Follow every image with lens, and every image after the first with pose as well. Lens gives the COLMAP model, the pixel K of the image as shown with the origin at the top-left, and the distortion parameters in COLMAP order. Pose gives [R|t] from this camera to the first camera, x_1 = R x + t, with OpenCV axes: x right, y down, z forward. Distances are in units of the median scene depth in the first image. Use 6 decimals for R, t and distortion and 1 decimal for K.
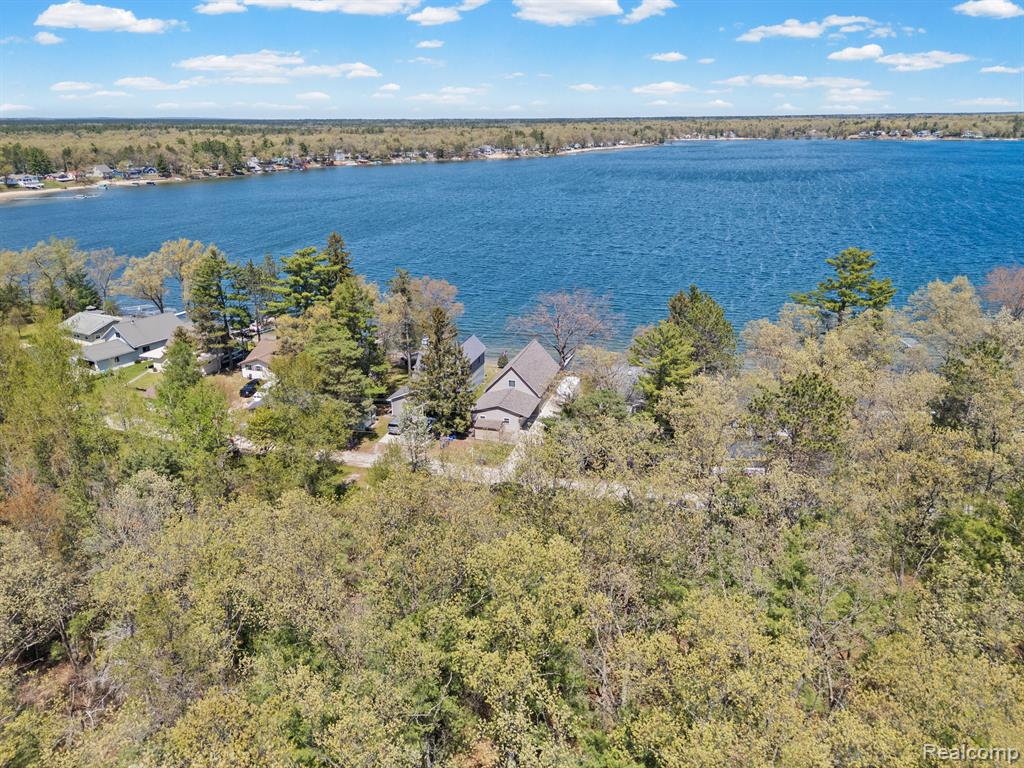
lens RADIAL K [[745.7, 0, 514.3], [0, 745.7, 388.4], [0, 0, 1]] dist [0.074401, -0.067127]
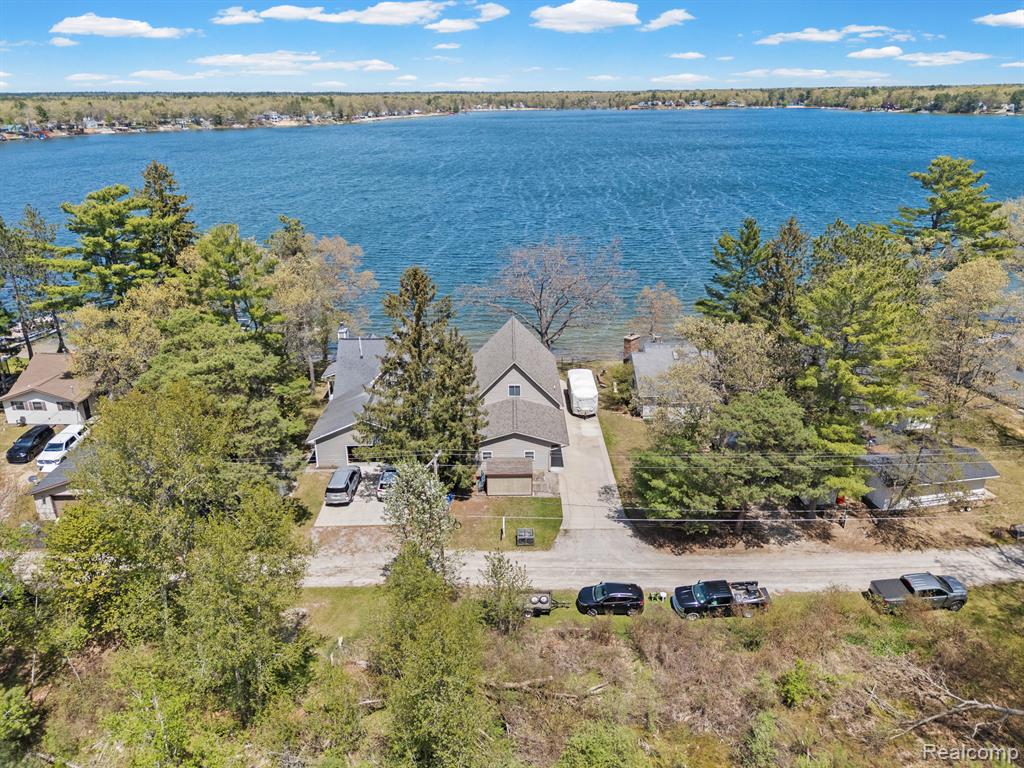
lens RADIAL K [[745.7, 0, 514.3], [0, 745.7, 388.4], [0, 0, 1]] dist [0.074401, -0.067127]
pose [[0.962102, -0.100551, 0.253474, -0.102946], [0.093558, 0.994829, 0.039528, -0.021183], [-0.256138, -0.014315, 0.966534, 0.263987]]
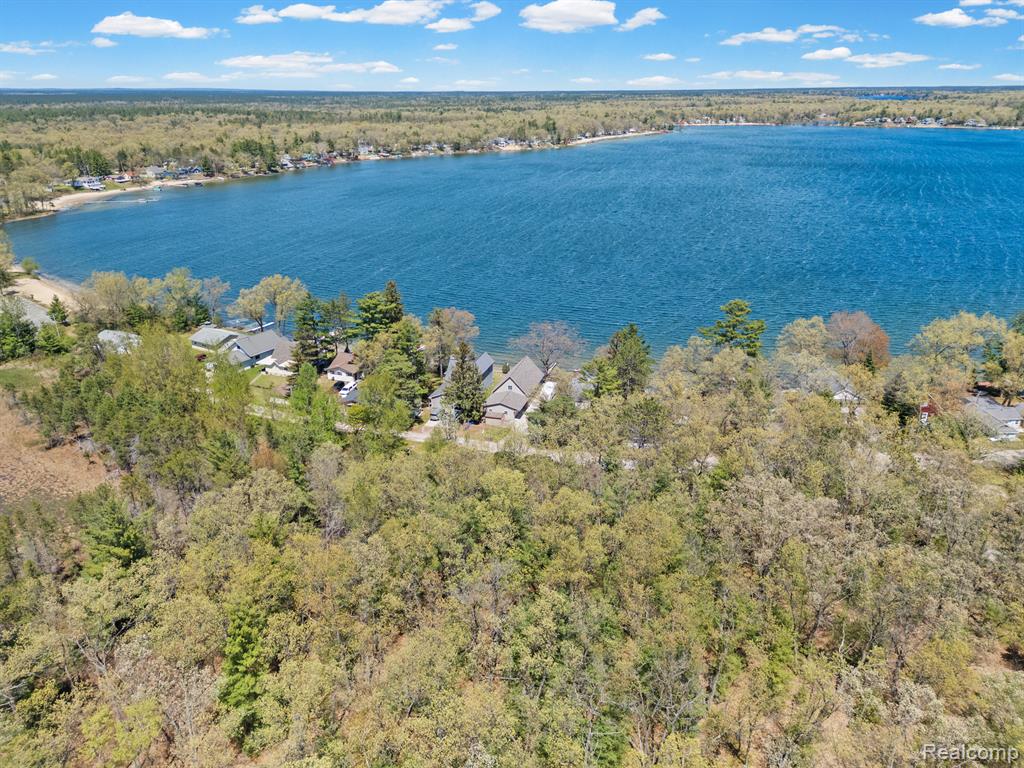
lens RADIAL K [[745.7, 0, 514.3], [0, 745.7, 388.4], [0, 0, 1]] dist [0.074401, -0.067127]
pose [[0.999799, 0.009360, -0.017725, 0.020948], [-0.008760, 0.999395, 0.033645, -0.036656], [0.018029, -0.033483, 0.999277, -0.340035]]
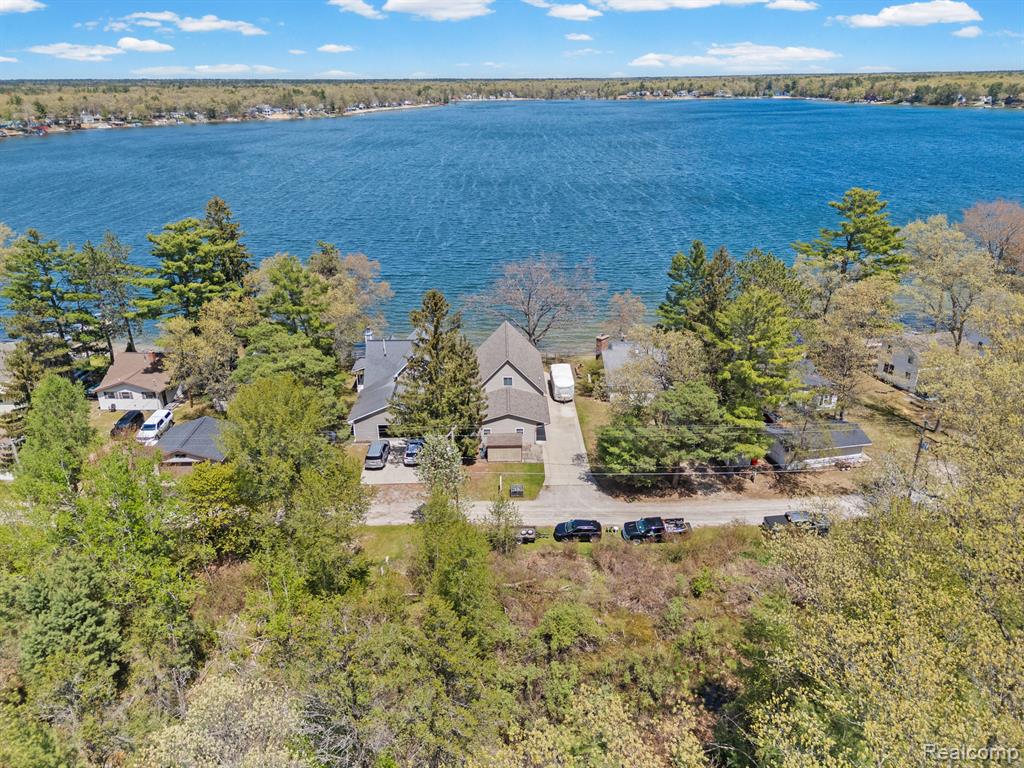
lens RADIAL K [[745.7, 0, 514.3], [0, 745.7, 388.4], [0, 0, 1]] dist [0.074401, -0.067127]
pose [[0.958423, -0.109678, 0.263430, -0.131657], [0.098195, 0.993567, 0.056409, -0.027676], [-0.267922, -0.028196, 0.963028, 0.160028]]
